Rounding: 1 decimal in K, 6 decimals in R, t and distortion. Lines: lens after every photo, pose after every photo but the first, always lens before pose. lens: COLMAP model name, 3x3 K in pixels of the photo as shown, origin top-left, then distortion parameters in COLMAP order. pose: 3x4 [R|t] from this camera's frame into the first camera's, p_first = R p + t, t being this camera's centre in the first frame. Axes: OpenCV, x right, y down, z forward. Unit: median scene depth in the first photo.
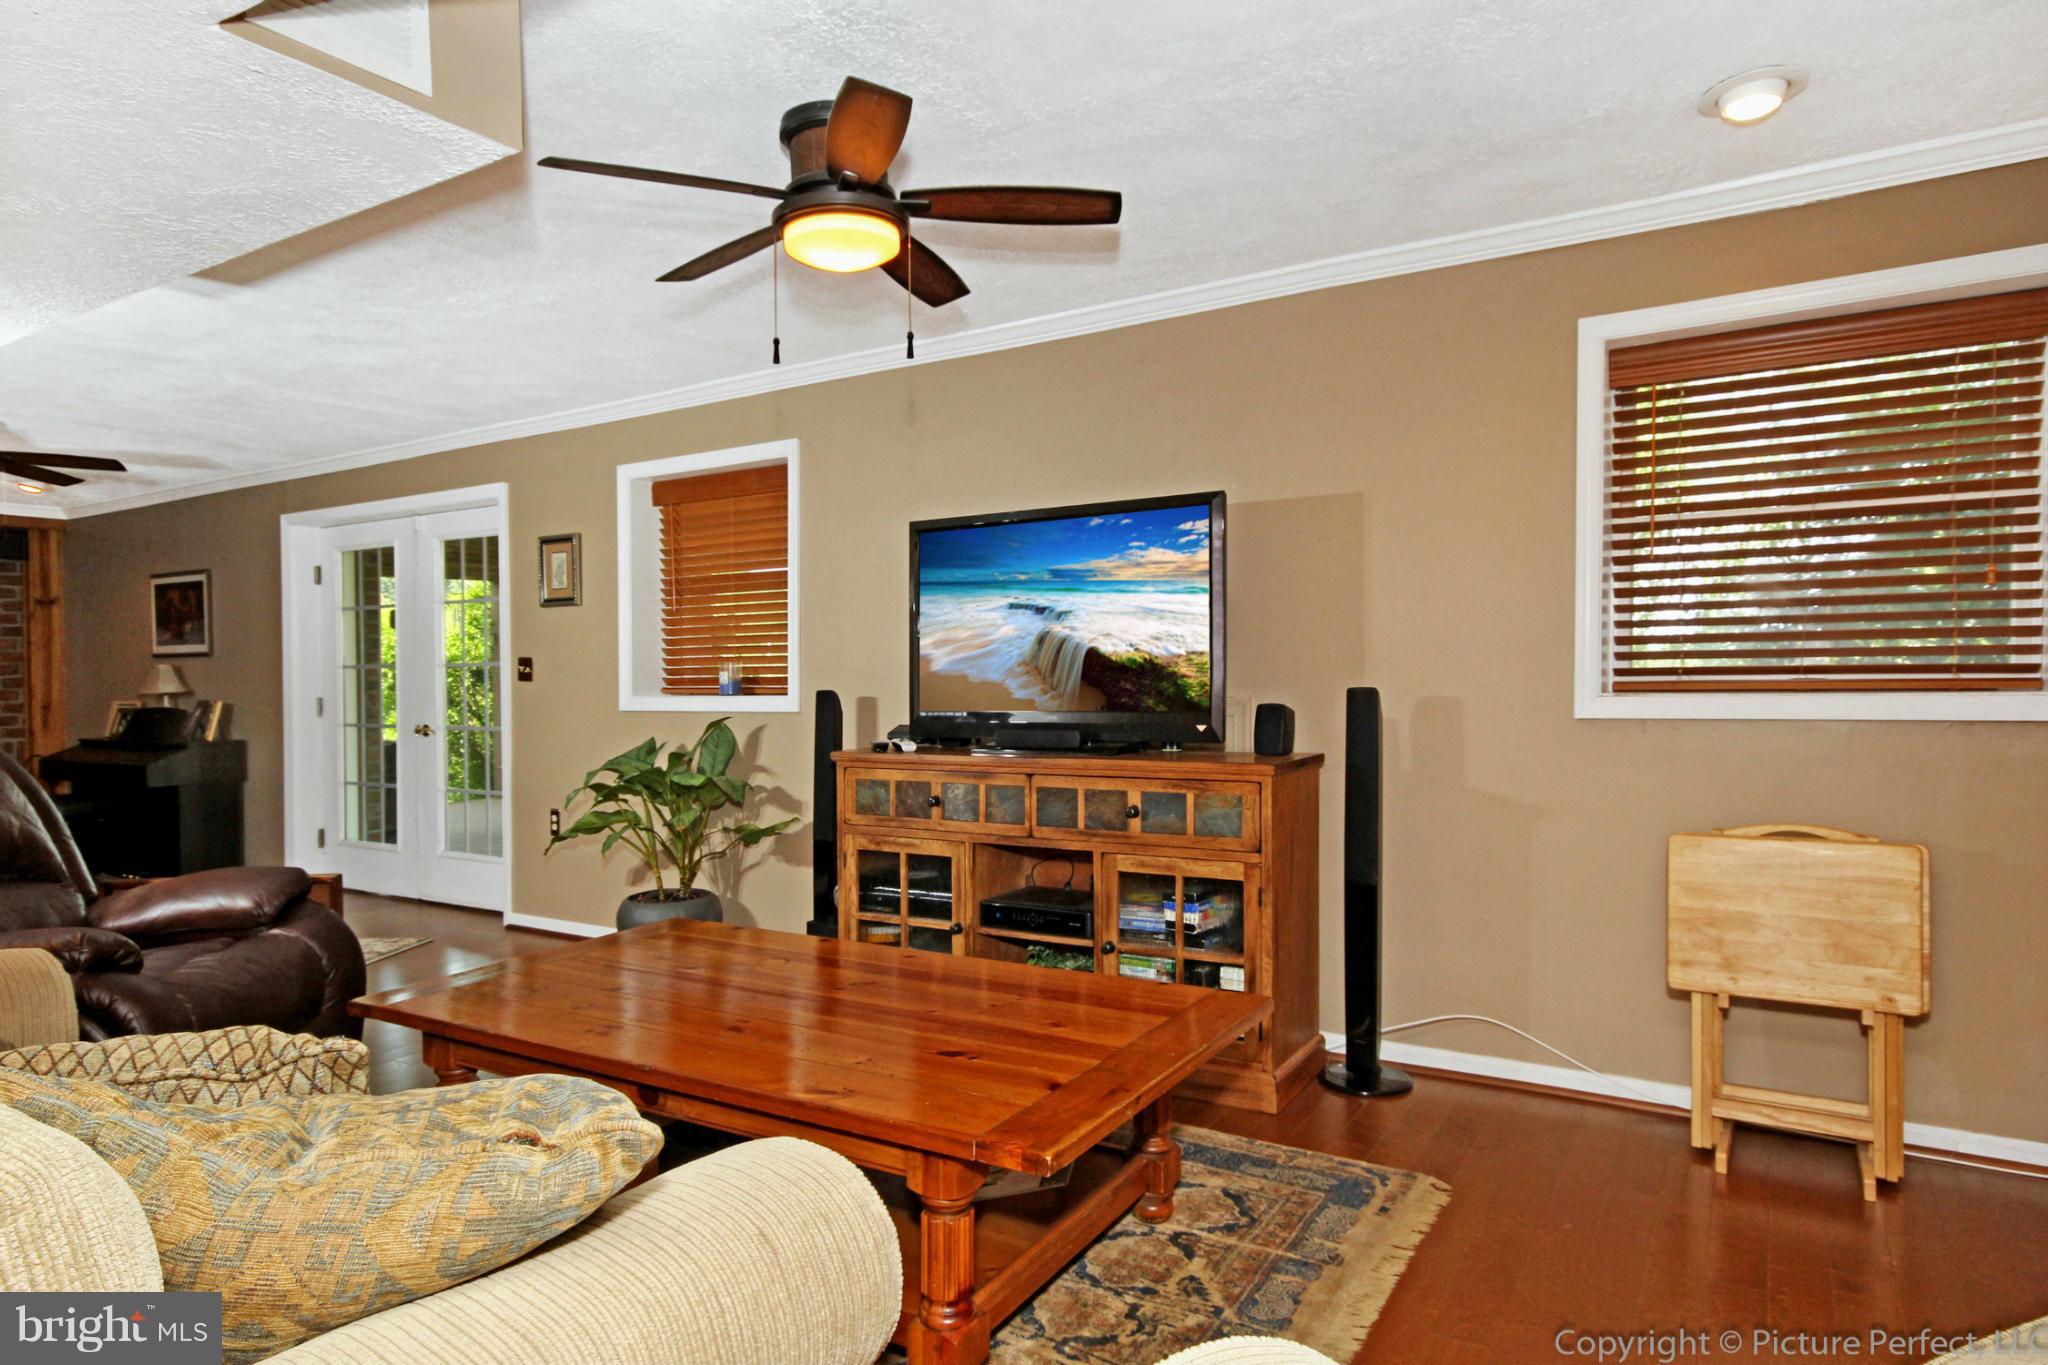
lens RADIAL K [[1200.0, 0, 1024.0], [0, 1200.0, 682.5], [0, 0, 1]] dist [0.003157, 0.002012]
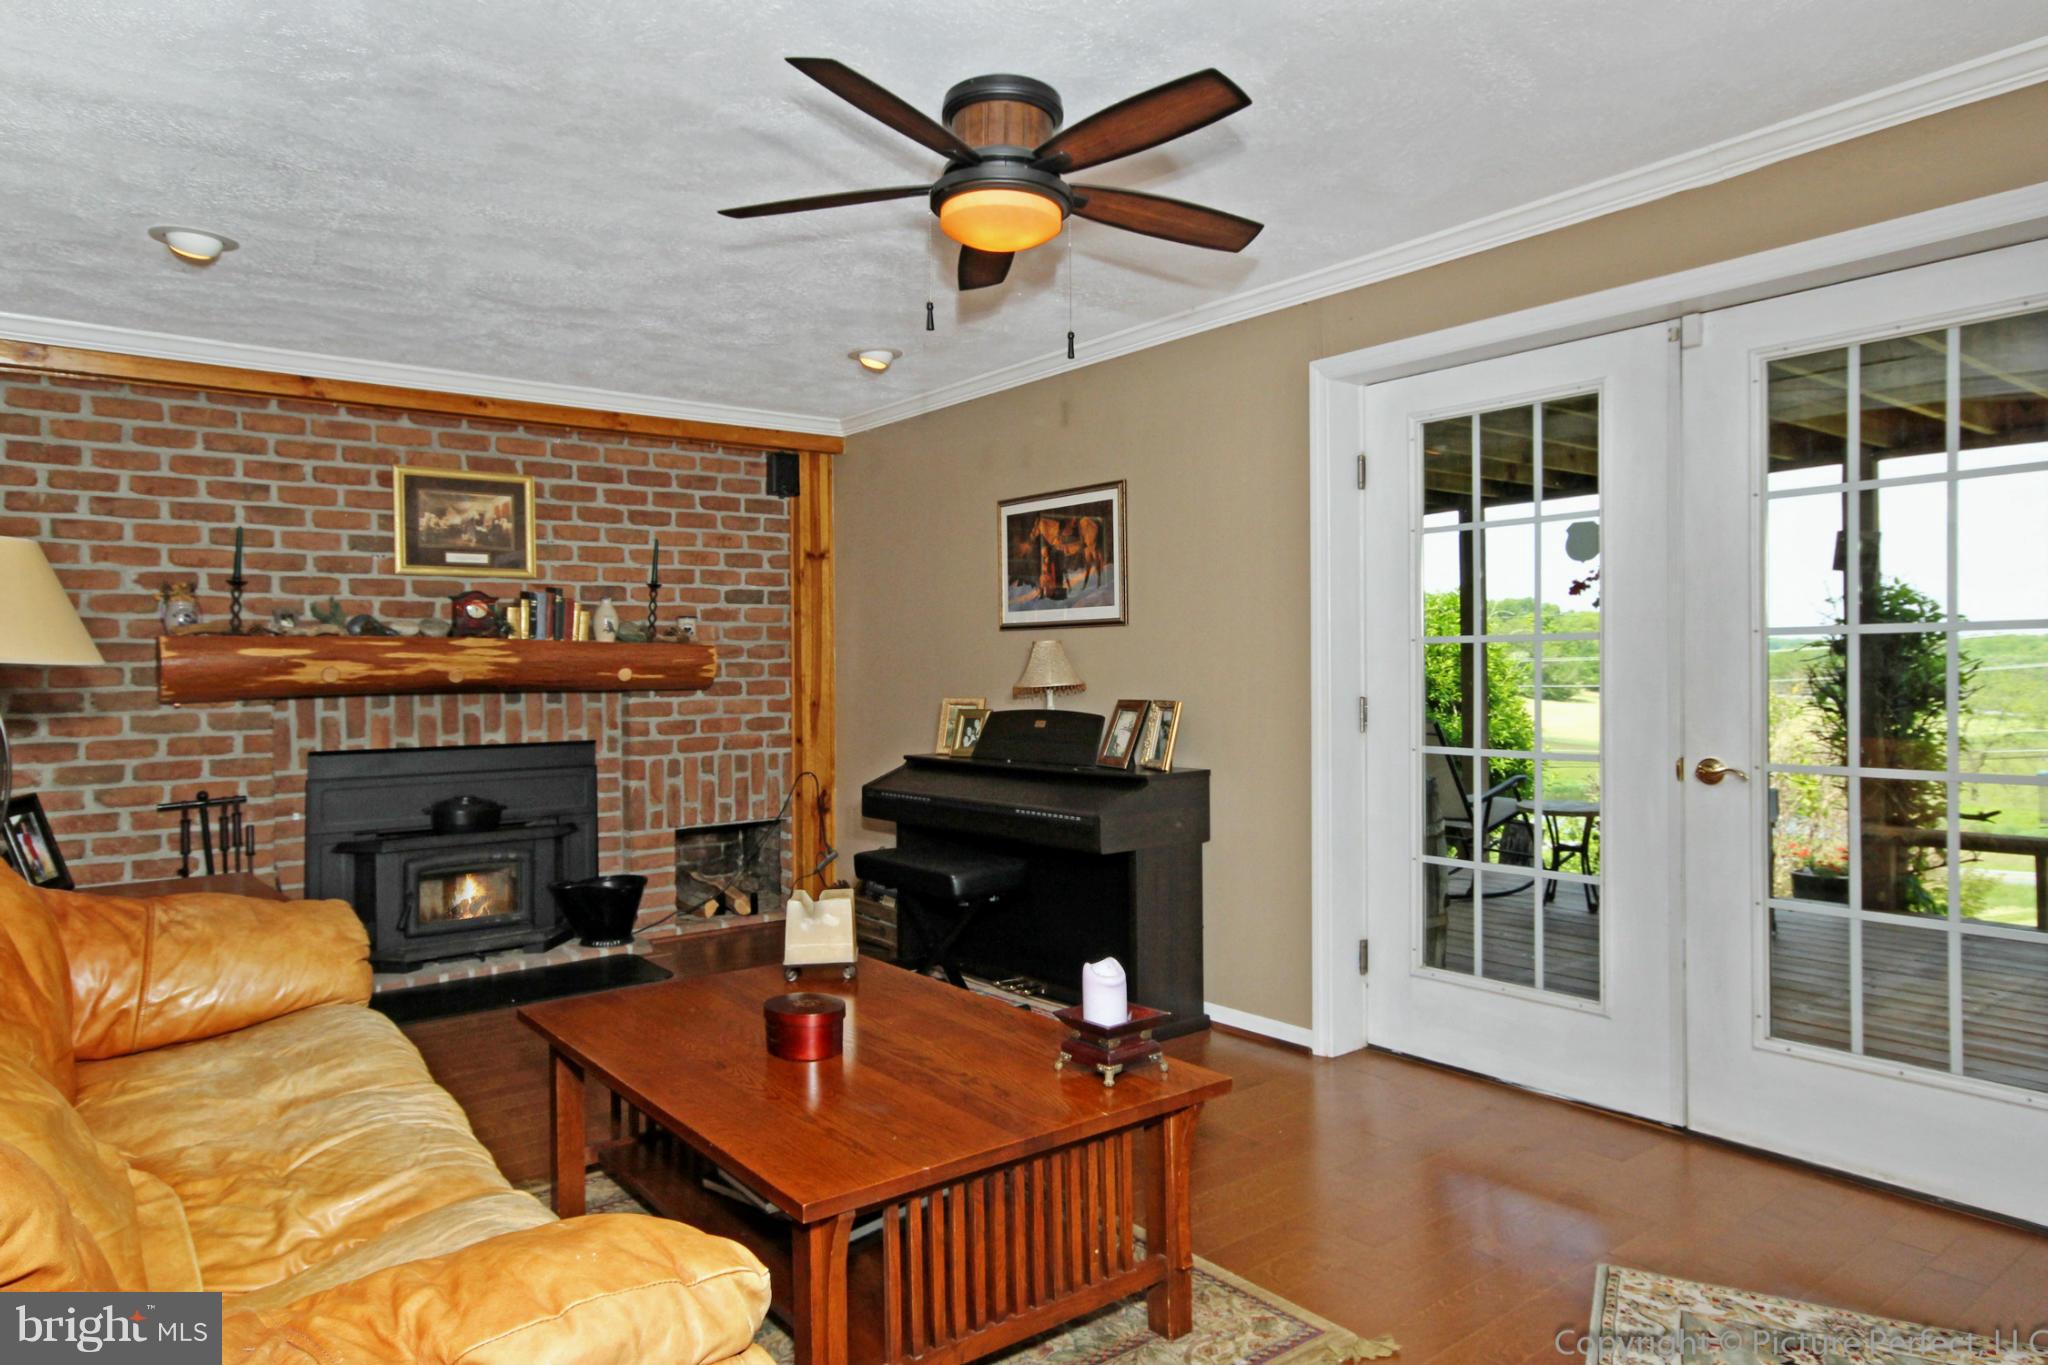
lens RADIAL K [[1200.0, 0, 1024.0], [0, 1200.0, 682.5], [0, 0, 1]] dist [0.003157, 0.002012]
pose [[0.948649, 0.011943, -0.316105, -0.512705], [-0.013631, 0.999902, -0.003128, 0.008753], [0.316036, 0.007276, 0.948719, 0.401351]]
